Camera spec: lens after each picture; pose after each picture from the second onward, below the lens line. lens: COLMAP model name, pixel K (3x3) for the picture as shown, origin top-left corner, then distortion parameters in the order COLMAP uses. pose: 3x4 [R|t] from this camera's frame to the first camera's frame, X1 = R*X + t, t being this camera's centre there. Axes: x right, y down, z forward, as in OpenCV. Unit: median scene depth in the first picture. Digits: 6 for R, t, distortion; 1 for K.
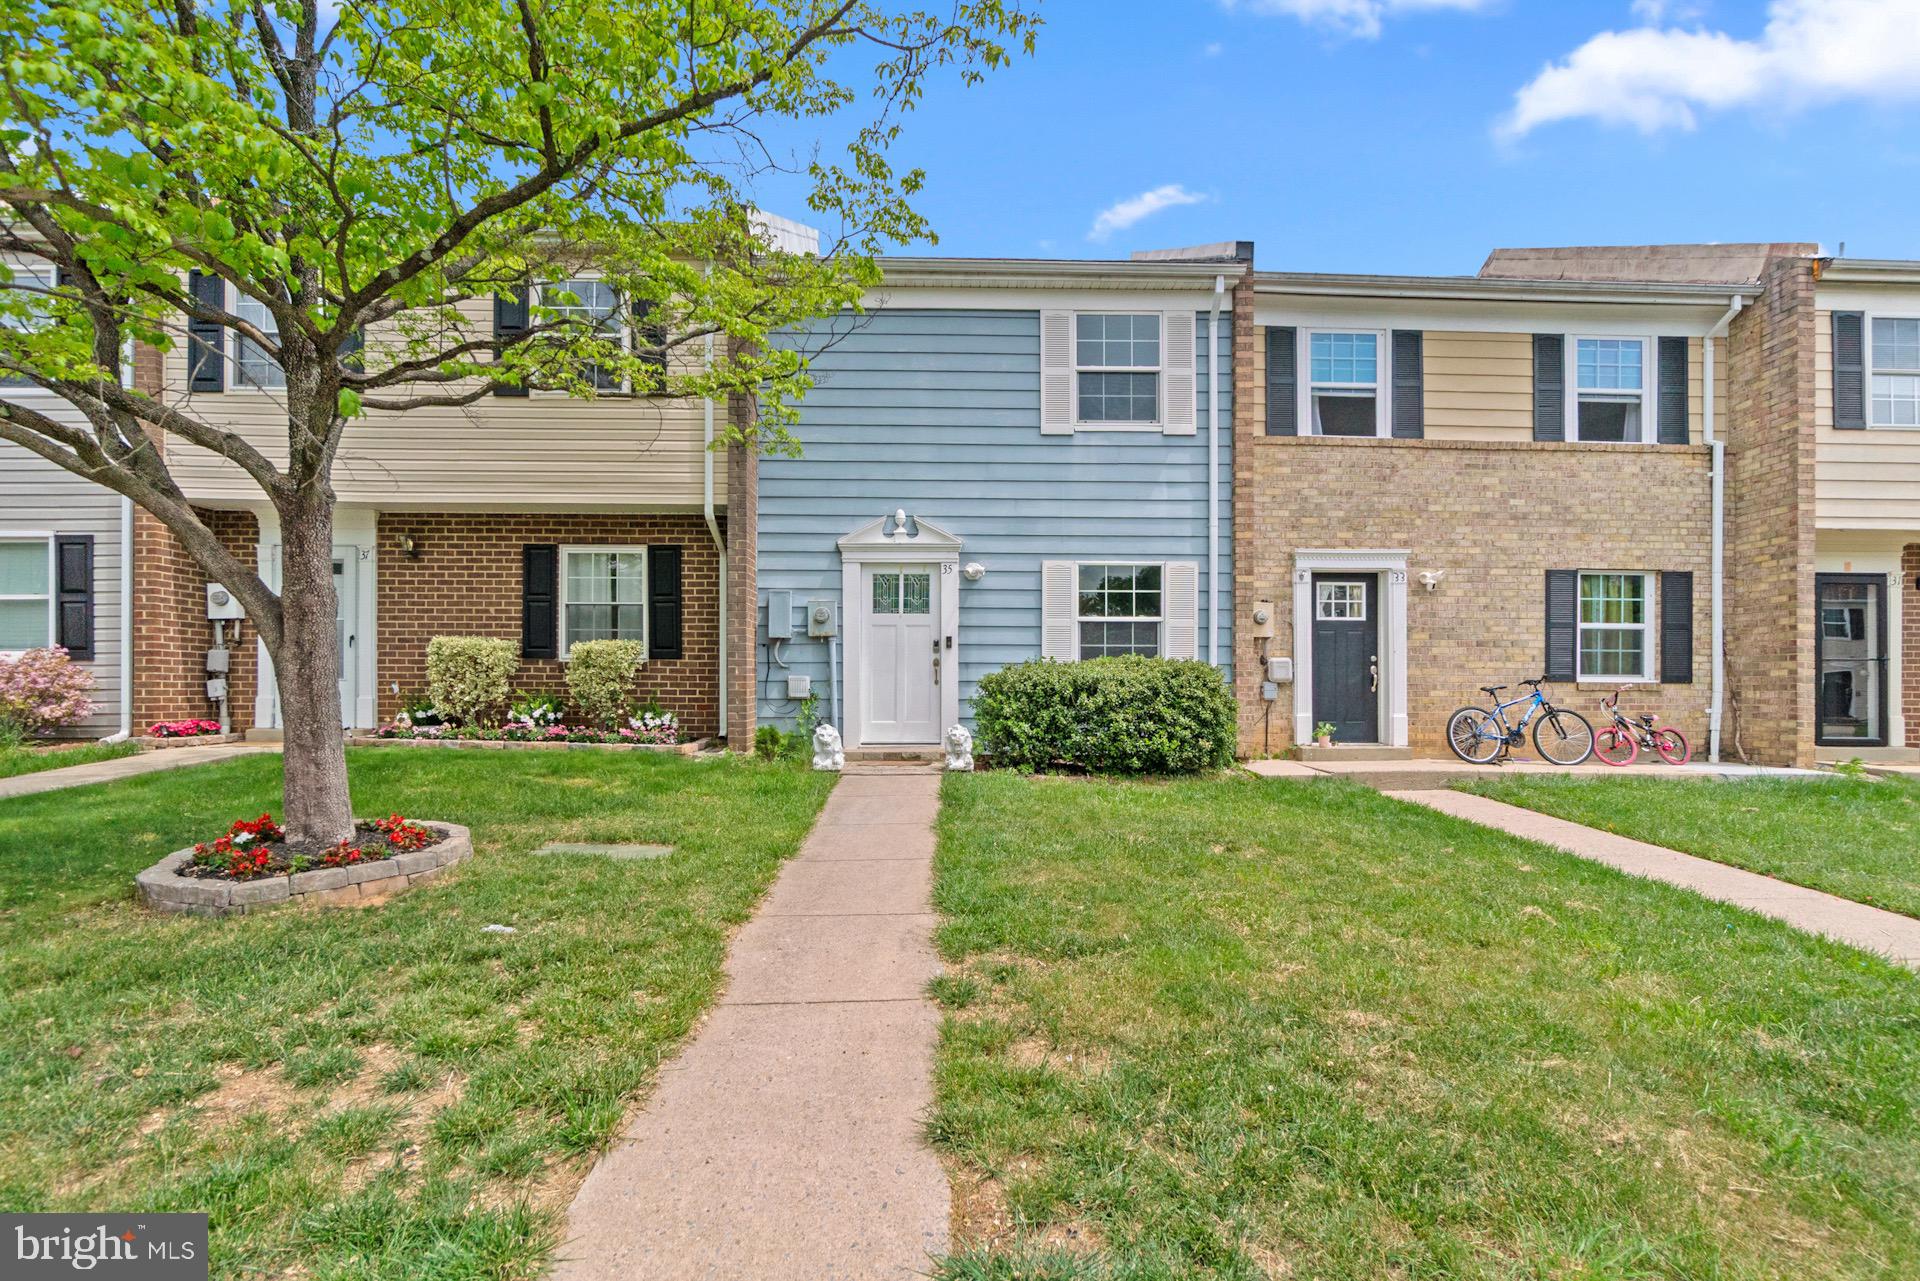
lens RADIAL K [[833.5, 0, 960.0], [0, 833.5, 698.8], [0, 0, 1]] dist [-0.010594, -0.000146]
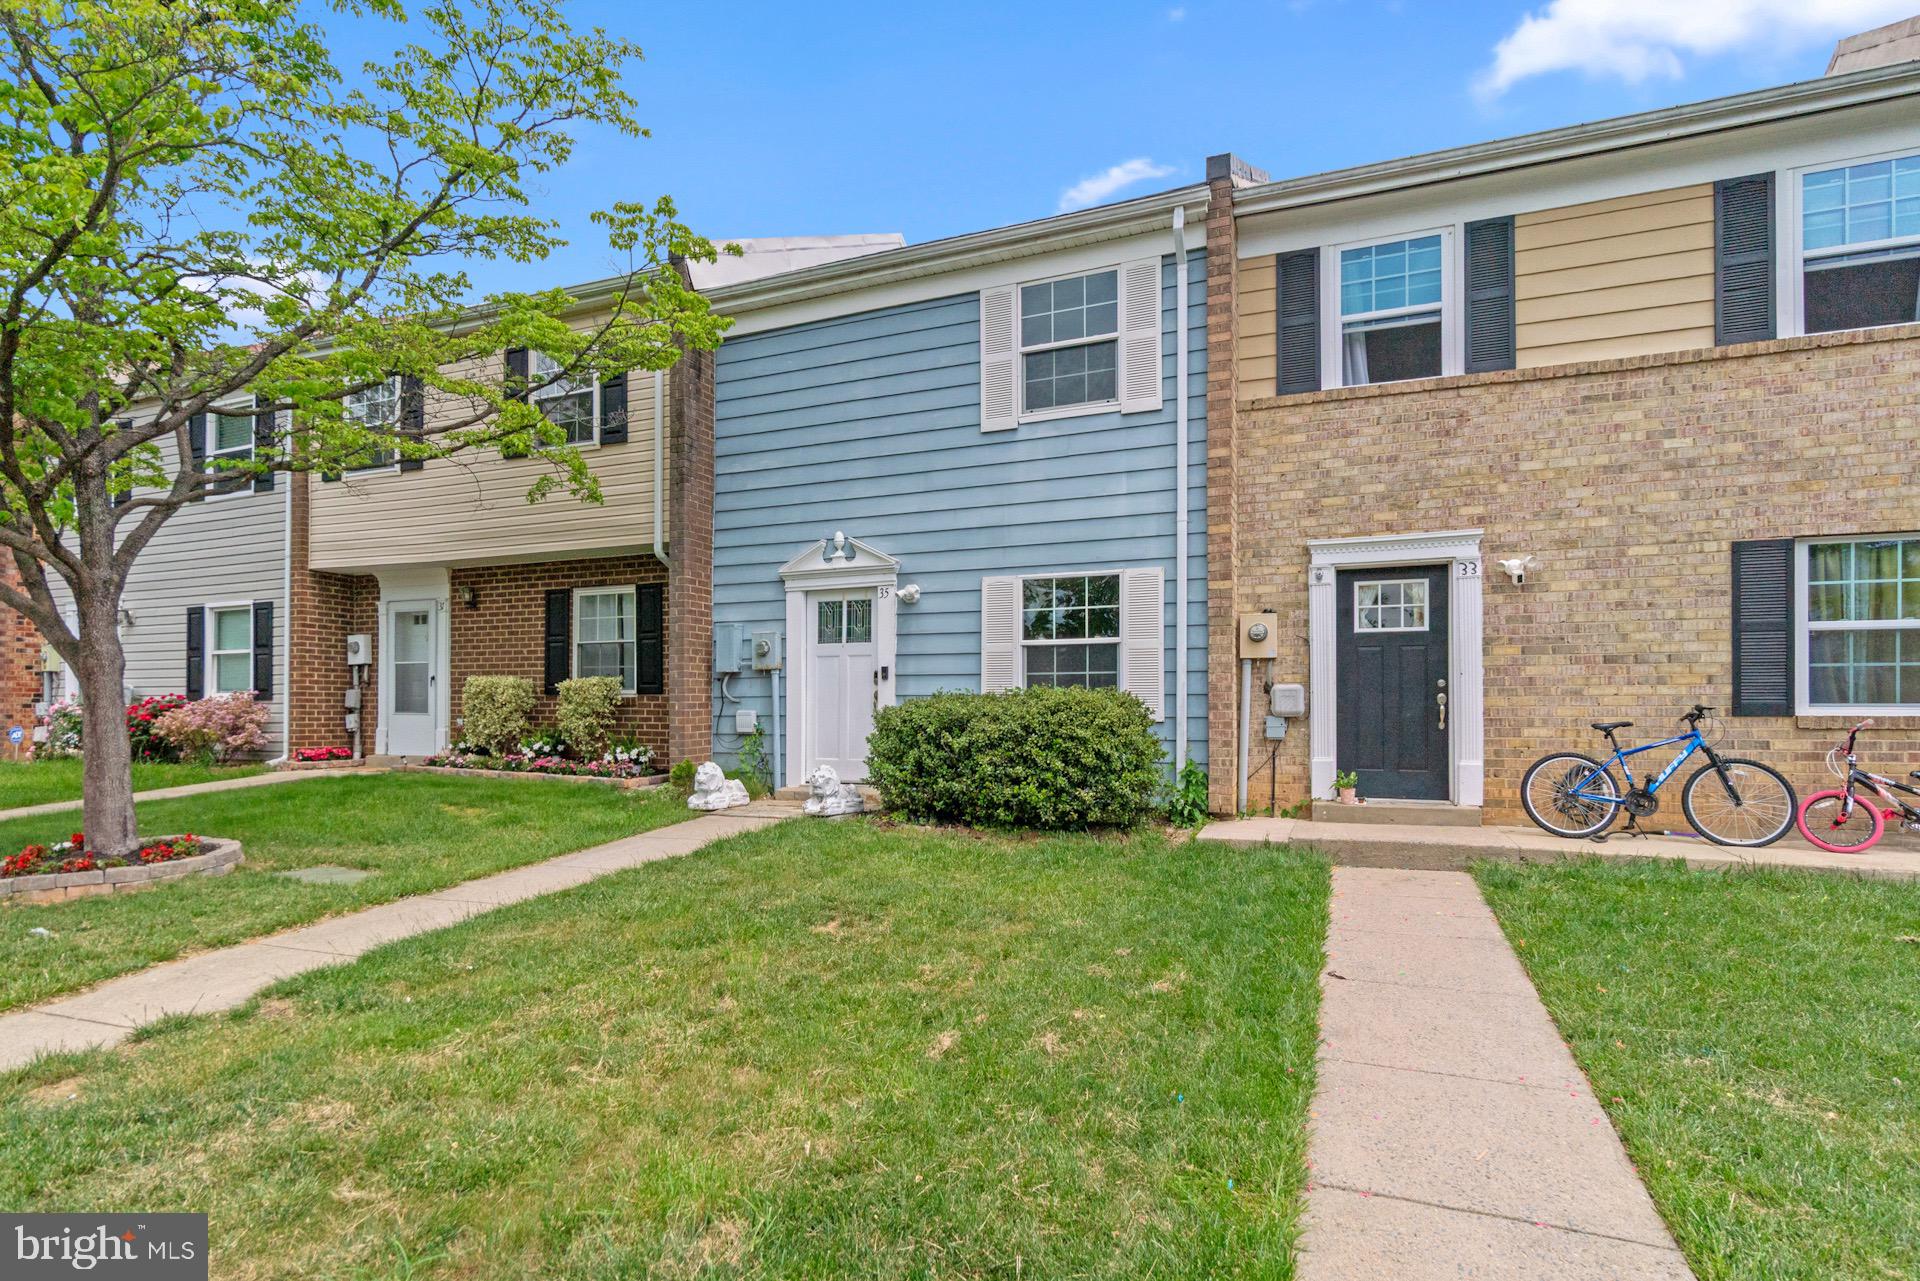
lens RADIAL K [[934.3, 0, 961.0], [0, 934.3, 714.3], [0, 0, 1]] dist [-0.000150, -0.000034]
pose [[0.916676, -0.000977, -0.399631, 0.466567], [-0.002510, 0.999963, -0.008204, -0.014374], [0.399624, 0.008523, 0.916640, 0.096304]]
